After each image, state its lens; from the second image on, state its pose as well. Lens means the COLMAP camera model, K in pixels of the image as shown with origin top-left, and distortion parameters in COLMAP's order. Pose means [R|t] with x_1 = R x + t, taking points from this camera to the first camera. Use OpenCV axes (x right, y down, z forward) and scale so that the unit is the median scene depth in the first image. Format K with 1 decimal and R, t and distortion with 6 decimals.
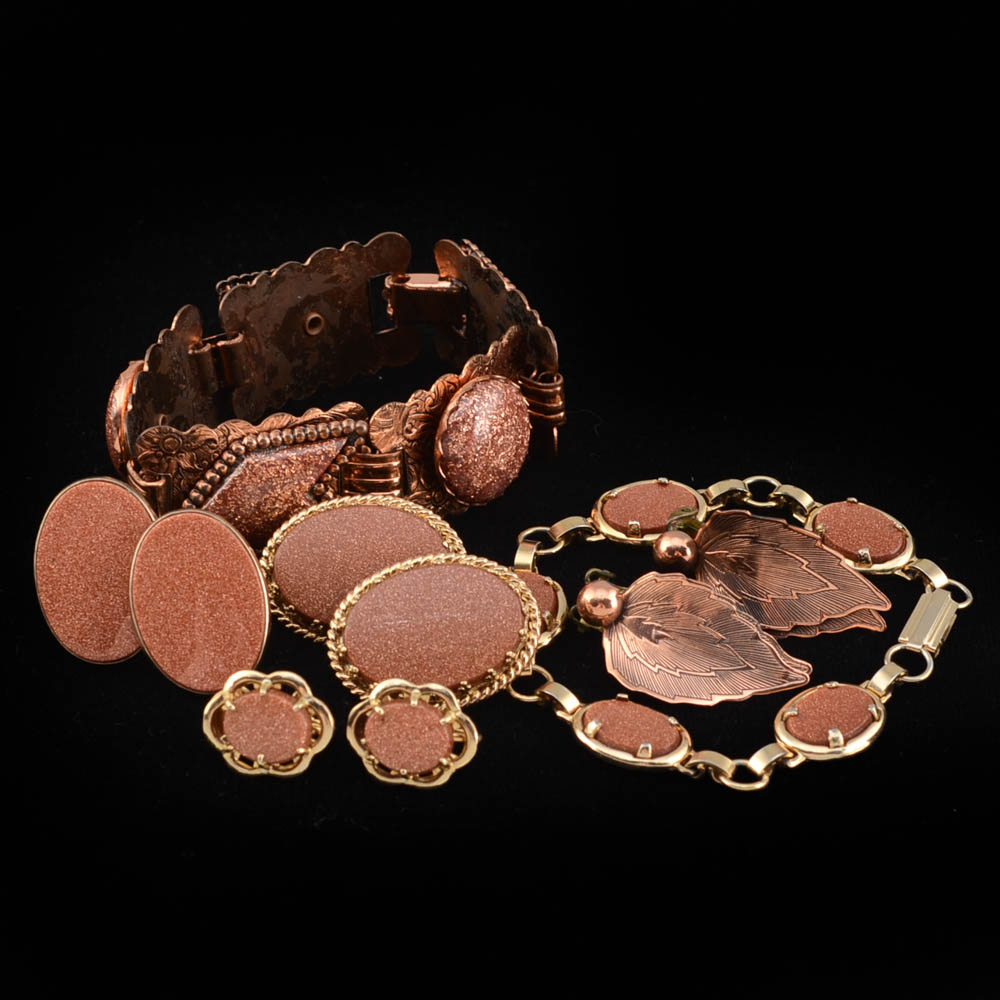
lens RADIAL K [[3905.6, 0, 502.1], [0, 3905.6, 494.5], [0, 0, 1]] dist [1.332827, 0.000000]
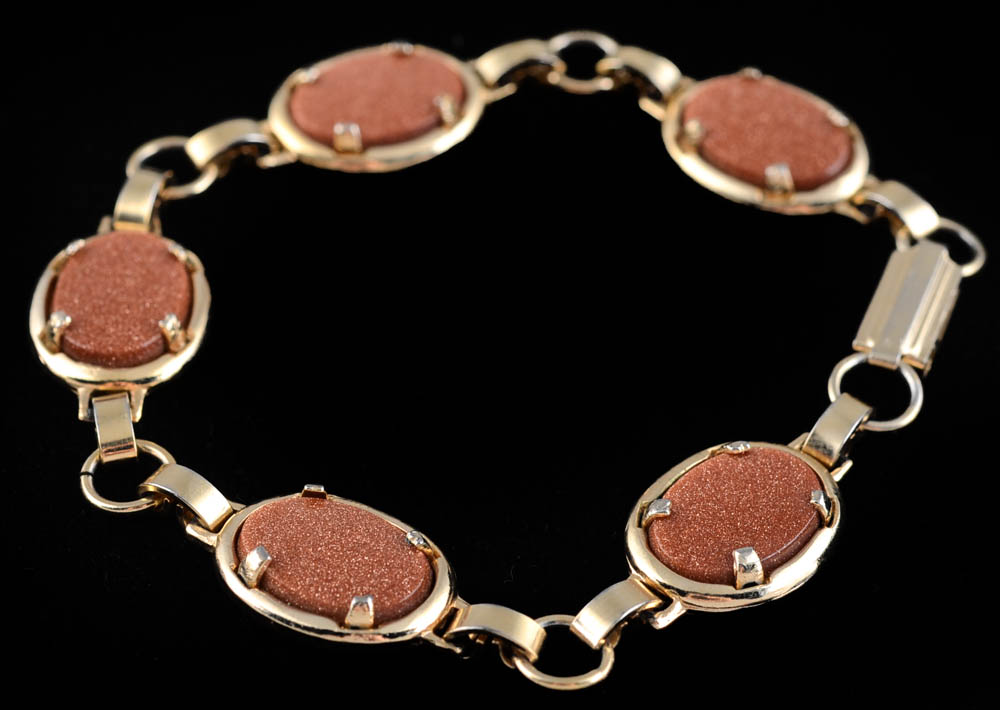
lens RADIAL K [[2769.3, 0, 497.8], [0, 2769.3, 354.0], [0, 0, 1]] dist [-0.057865, 0.000000]
pose [[0.998673, -0.035348, 0.037460, 0.040691], [0.031139, 0.993714, 0.107533, -0.002247], [-0.041026, -0.106224, 0.993496, 0.651616]]
